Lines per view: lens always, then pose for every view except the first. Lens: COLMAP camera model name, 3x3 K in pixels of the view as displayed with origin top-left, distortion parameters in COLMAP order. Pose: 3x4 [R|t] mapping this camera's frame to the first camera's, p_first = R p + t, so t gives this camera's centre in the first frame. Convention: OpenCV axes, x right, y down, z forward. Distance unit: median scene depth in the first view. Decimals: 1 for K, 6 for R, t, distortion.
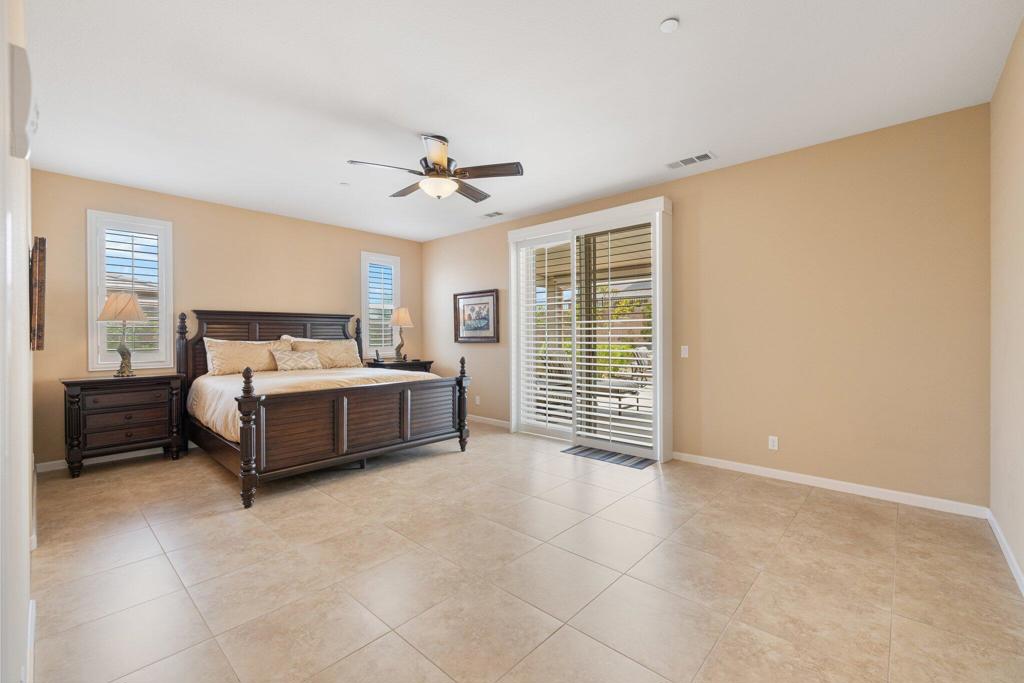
lens RADIAL K [[434.5, 0, 512.7], [0, 434.5, 337.6], [0, 0, 1]] dist [-0.001144, -0.000390]
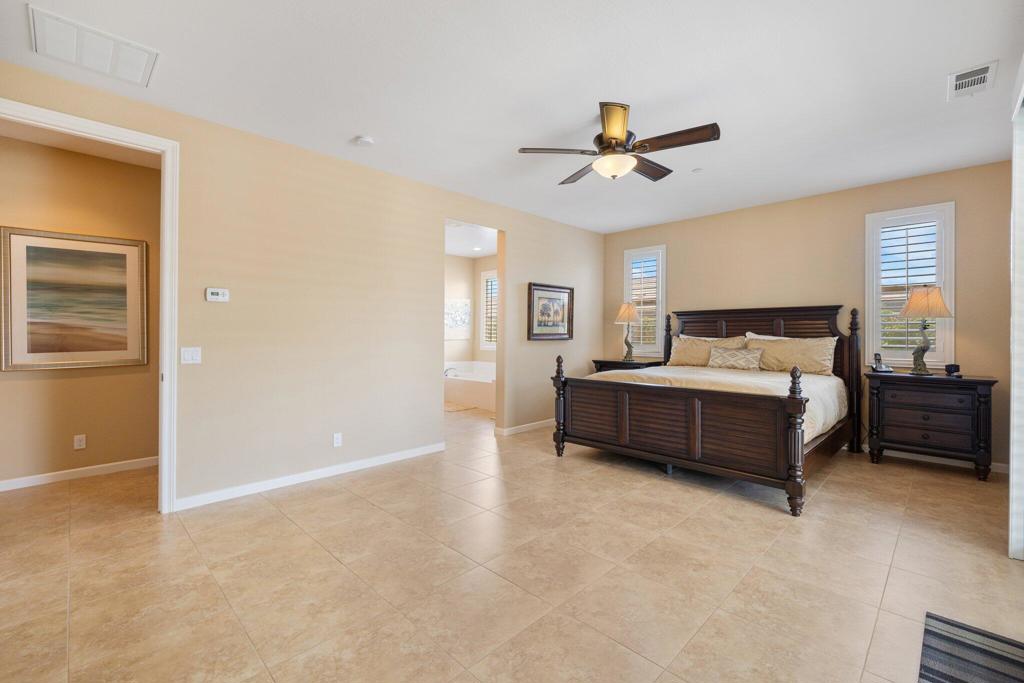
lens RADIAL K [[434.5, 0, 504.4], [0, 434.5, 331.4], [0, 0, 1]] dist [-0.001144, -0.000390]
pose [[-0.044028, -0.001627, -0.999029, 0.584707], [-0.005262, 0.999985, -0.001397, -0.004084], [0.999016, 0.005196, -0.044036, 0.658645]]
